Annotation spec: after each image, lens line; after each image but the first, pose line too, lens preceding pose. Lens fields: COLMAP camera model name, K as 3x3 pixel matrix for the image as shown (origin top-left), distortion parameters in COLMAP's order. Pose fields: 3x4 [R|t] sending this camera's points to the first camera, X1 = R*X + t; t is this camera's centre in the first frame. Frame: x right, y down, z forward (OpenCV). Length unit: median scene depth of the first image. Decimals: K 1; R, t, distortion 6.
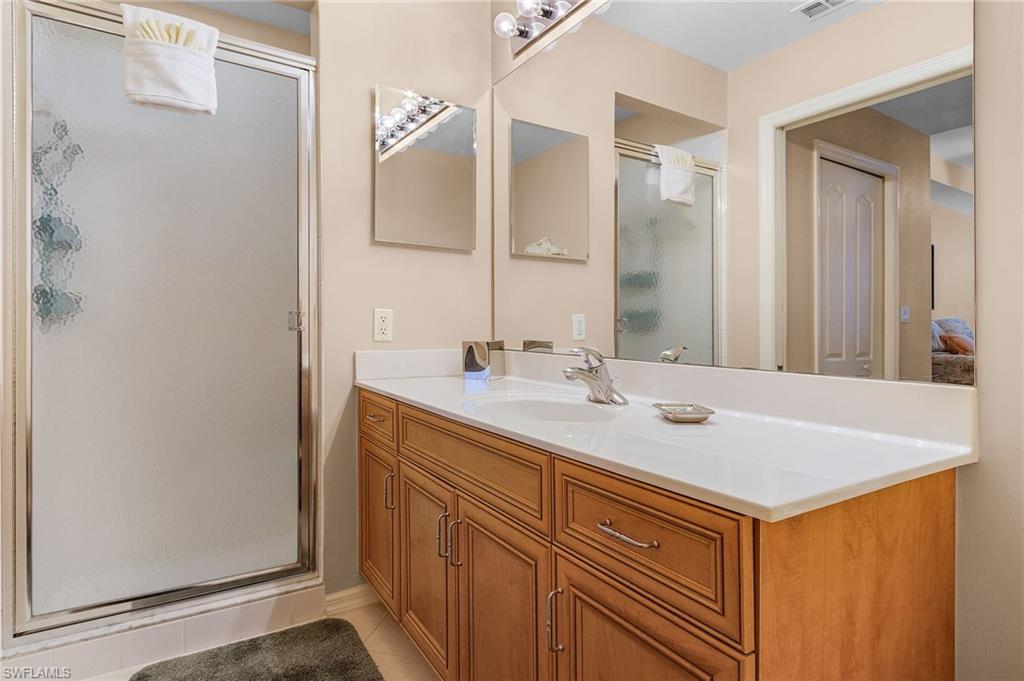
lens RADIAL K [[549.5, 0, 514.1], [0, 549.5, 332.2], [0, 0, 1]] dist [-0.003542, 0.000376]
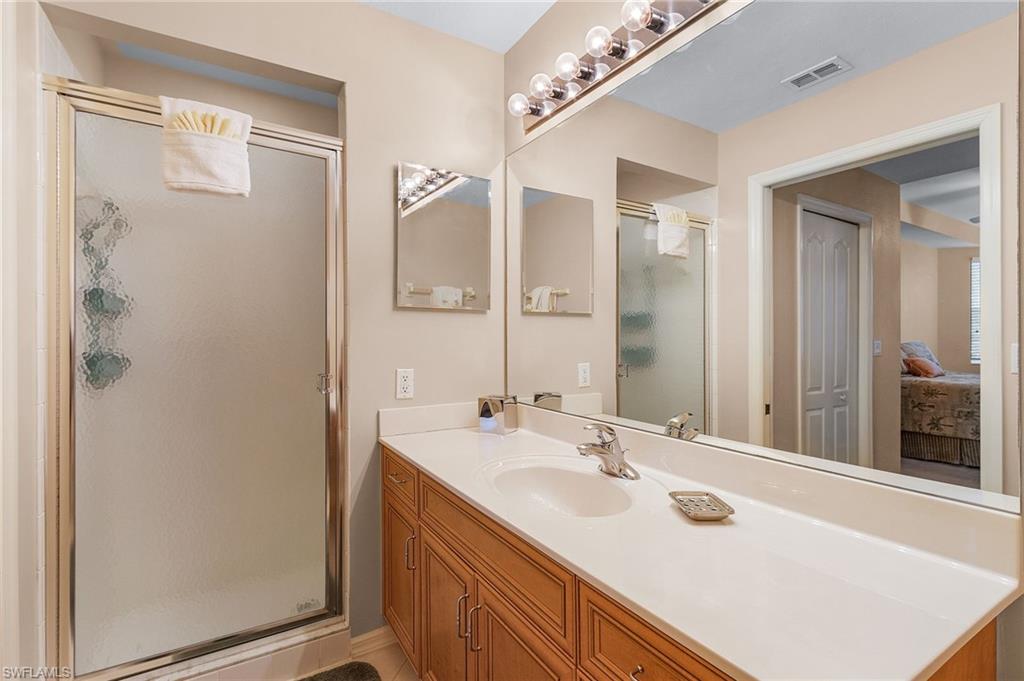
lens RADIAL K [[476.4, 0, 508.2], [0, 476.4, 342.1], [0, 0, 1]] dist [-0.000920, -0.000304]
pose [[0.999799, 0.000306, -0.020044, -0.017606], [-0.000347, 0.999998, -0.002041, -0.093854], [0.020043, 0.002048, 0.999797, 0.070749]]
